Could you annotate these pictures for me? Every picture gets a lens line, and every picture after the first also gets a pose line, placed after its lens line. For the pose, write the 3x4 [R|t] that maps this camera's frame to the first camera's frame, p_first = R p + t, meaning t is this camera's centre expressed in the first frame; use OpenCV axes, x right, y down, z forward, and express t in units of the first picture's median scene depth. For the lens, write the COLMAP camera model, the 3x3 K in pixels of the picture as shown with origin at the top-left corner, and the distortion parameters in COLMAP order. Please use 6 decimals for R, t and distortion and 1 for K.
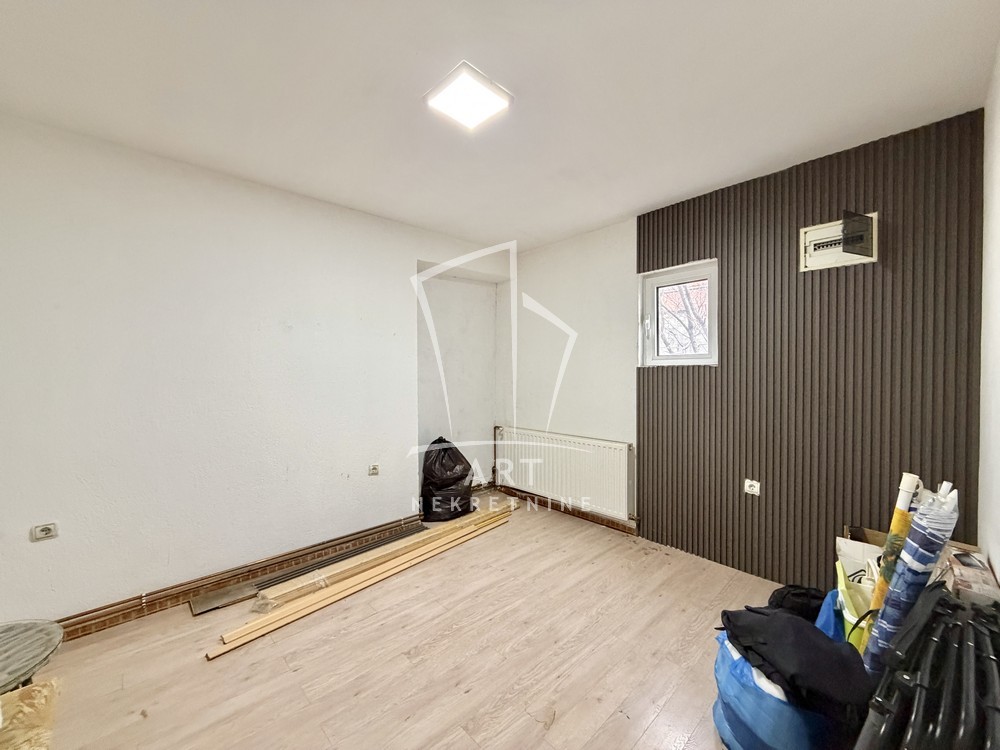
lens RADIAL K [[398.4, 0, 495.7], [0, 398.4, 377.7], [0, 0, 1]] dist [-0.000061, -0.000008]
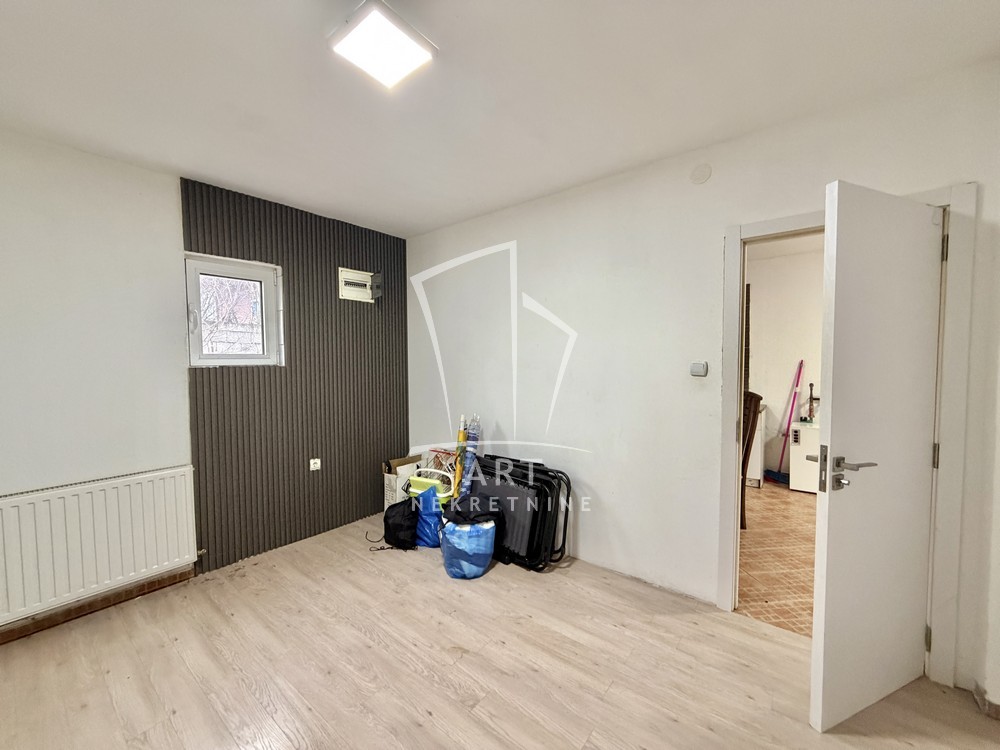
lens RADIAL K [[398.4, 0, 496.7], [0, 398.4, 377.1], [0, 0, 1]] dist [-0.000061, -0.000008]
pose [[-0.147776, -0.033333, 0.988459, -0.597716], [0.030297, 0.998810, 0.038212, -0.022428], [-0.988557, 0.035594, -0.146590, 0.570121]]
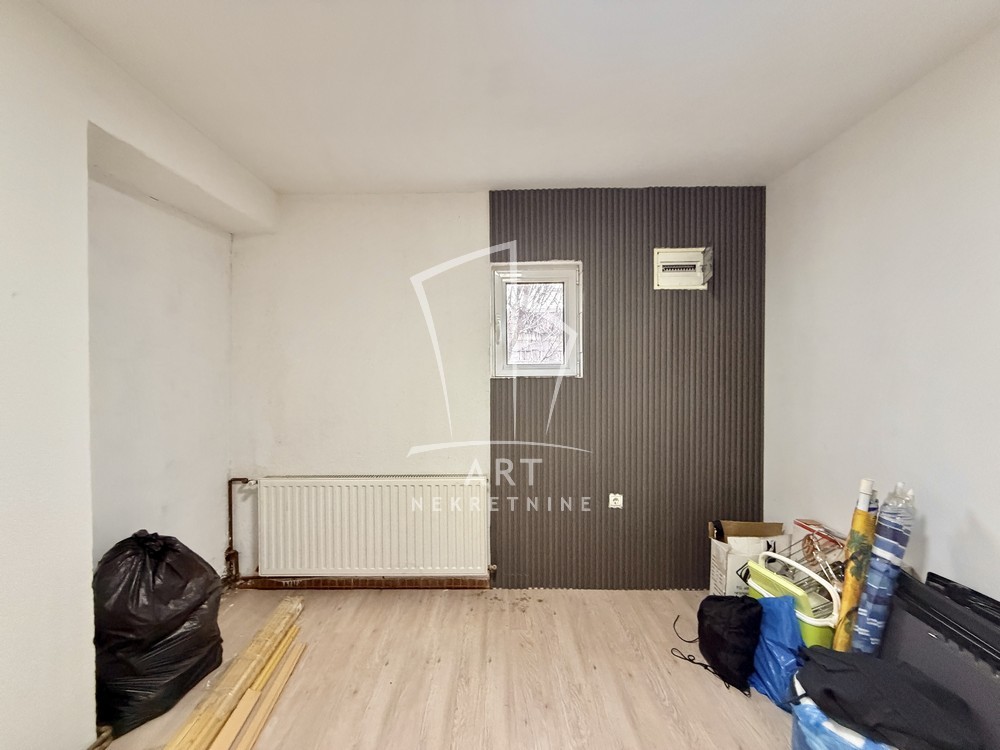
lens RADIAL K [[398.4, 0, 496.1], [0, 398.4, 377.4], [0, 0, 1]] dist [-0.000061, -0.000008]
pose [[0.681729, -0.008516, 0.731555, -0.254243], [0.015715, 0.999872, -0.003004, -0.029253], [-0.731436, 0.013545, 0.681776, 0.500666]]
